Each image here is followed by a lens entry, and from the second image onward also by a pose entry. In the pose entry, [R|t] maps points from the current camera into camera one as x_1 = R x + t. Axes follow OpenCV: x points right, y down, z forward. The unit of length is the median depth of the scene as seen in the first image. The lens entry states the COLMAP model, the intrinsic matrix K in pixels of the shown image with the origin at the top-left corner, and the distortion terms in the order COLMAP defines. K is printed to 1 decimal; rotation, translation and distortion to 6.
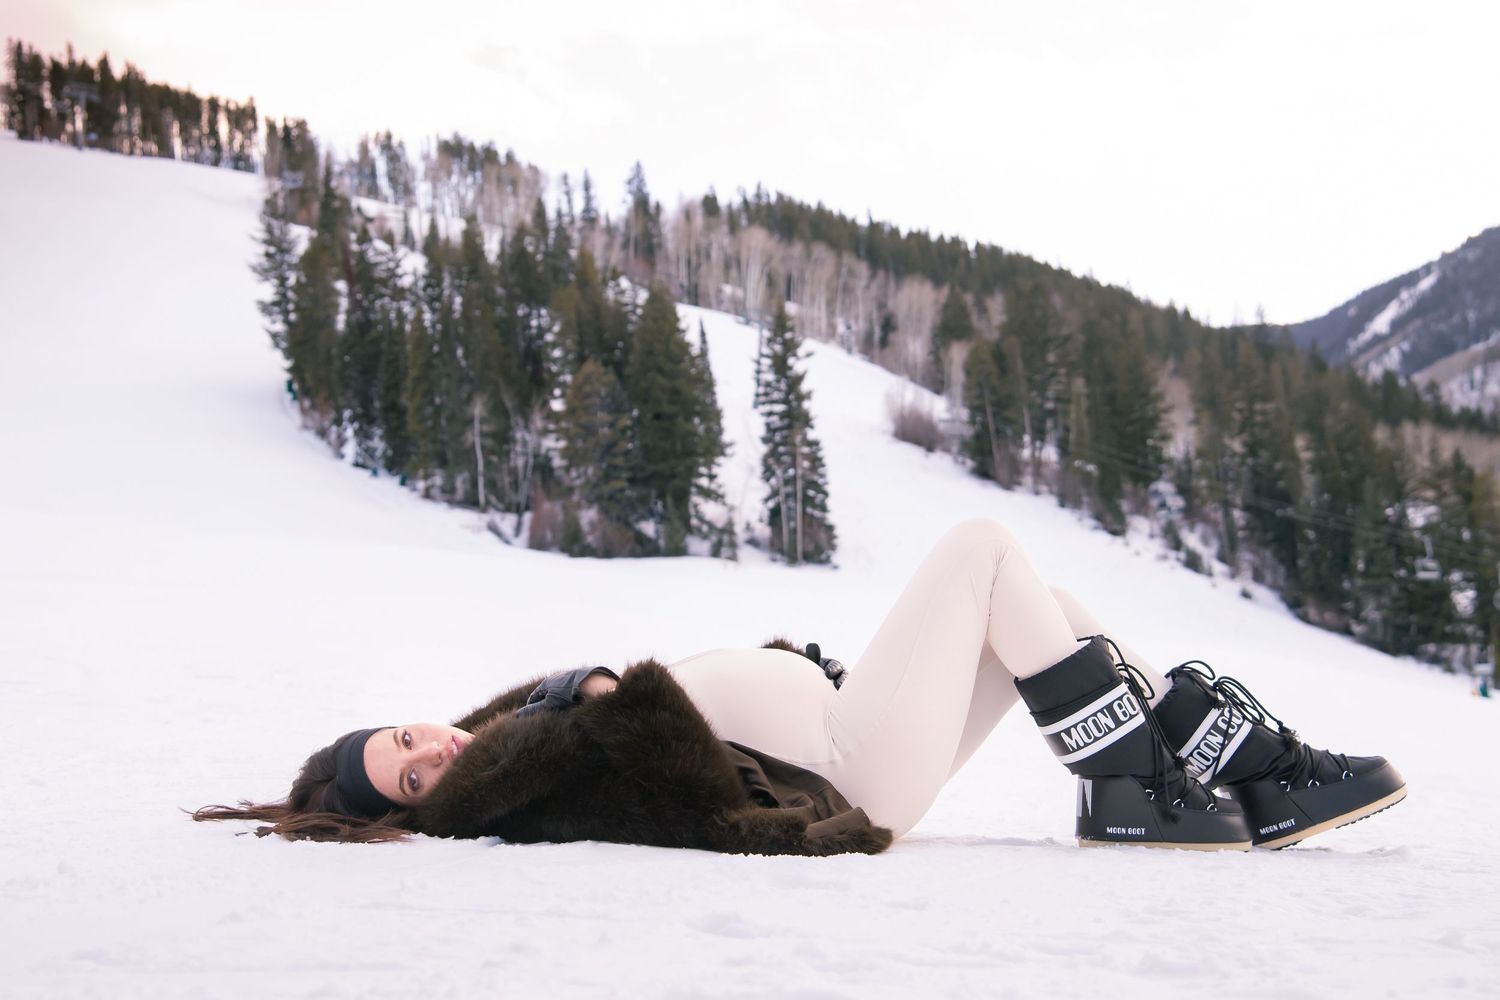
lens RADIAL K [[2472.0, 0, 700.2], [0, 2472.0, 481.1], [0, 0, 1]] dist [0.264076, 0.000000]
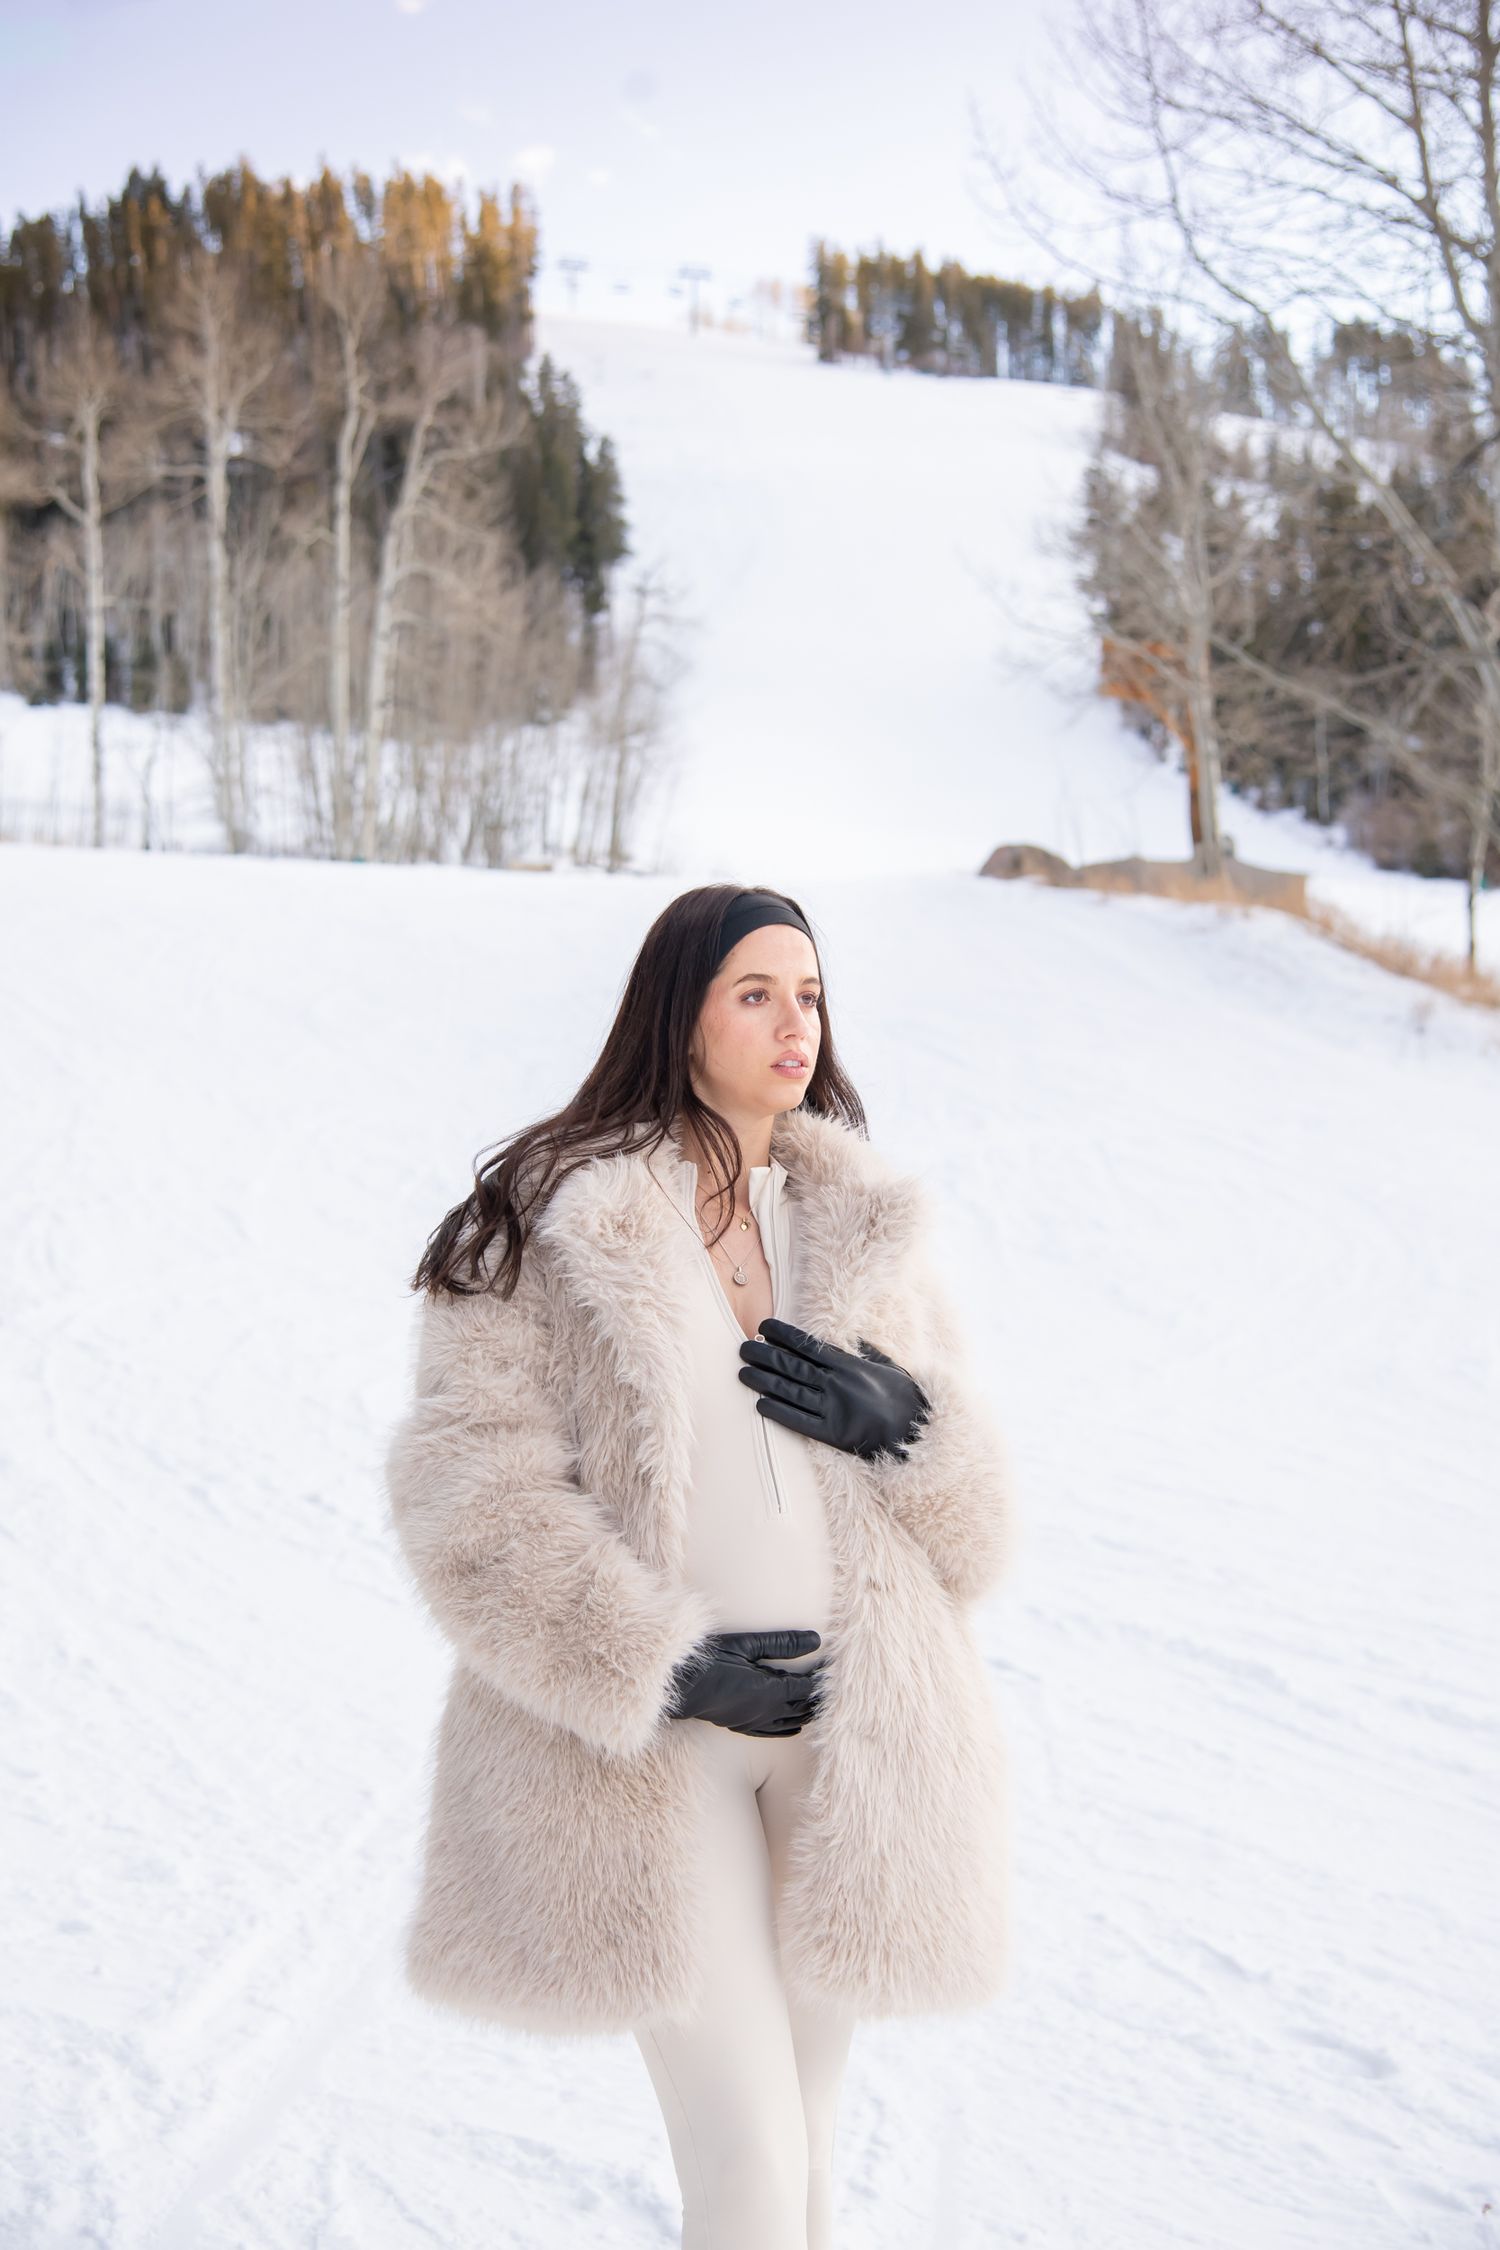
lens RADIAL K [[3565.8, 0, 755.3], [0, 3565.8, 1118.2], [0, 0, 1]] dist [0.282232, 0.000000]
pose [[0.961033, 0.028031, -0.275007, 0.041052], [-0.000323, 0.994959, 0.100286, -0.007082], [0.276432, -0.096289, 0.956198, -0.151987]]
